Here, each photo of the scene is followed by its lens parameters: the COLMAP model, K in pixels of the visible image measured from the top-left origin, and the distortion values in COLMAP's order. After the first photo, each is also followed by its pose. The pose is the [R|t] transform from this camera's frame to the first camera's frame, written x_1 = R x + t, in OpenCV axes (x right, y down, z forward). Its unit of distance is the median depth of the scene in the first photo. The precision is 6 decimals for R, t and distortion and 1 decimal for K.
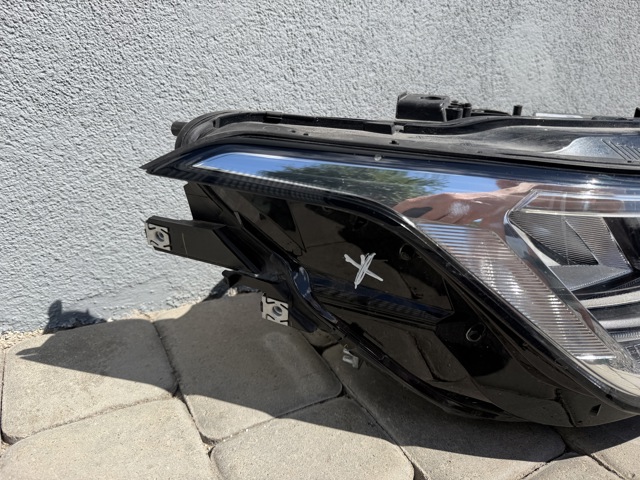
lens RADIAL K [[461.3, 0, 322.2], [0, 461.3, 236.5], [0, 0, 1]] dist [-0.005378, -0.017773]
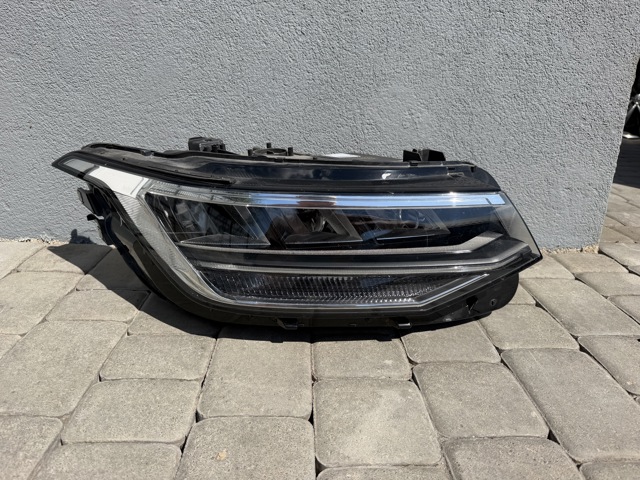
lens RADIAL K [[461.3, 0, 324.5], [0, 461.3, 242.4], [0, 0, 1]] dist [-0.005378, -0.017773]
pose [[0.887633, 0.139641, -0.438872, 1.219582], [-0.160248, 0.987026, -0.010054, 0.035596], [0.431774, 0.079253, 0.898493, -0.340297]]
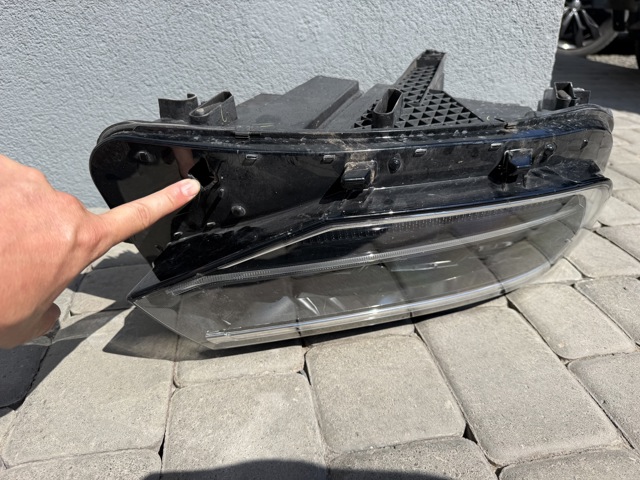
lens RADIAL K [[461.3, 0, 327.5], [0, 461.3, 245.5], [0, 0, 1]] dist [-0.005378, -0.017773]
pose [[0.939787, 0.129293, -0.316360, 1.260515], [-0.091156, 0.986973, 0.132573, -0.045407], [0.329379, -0.095752, 0.939330, 0.002956]]
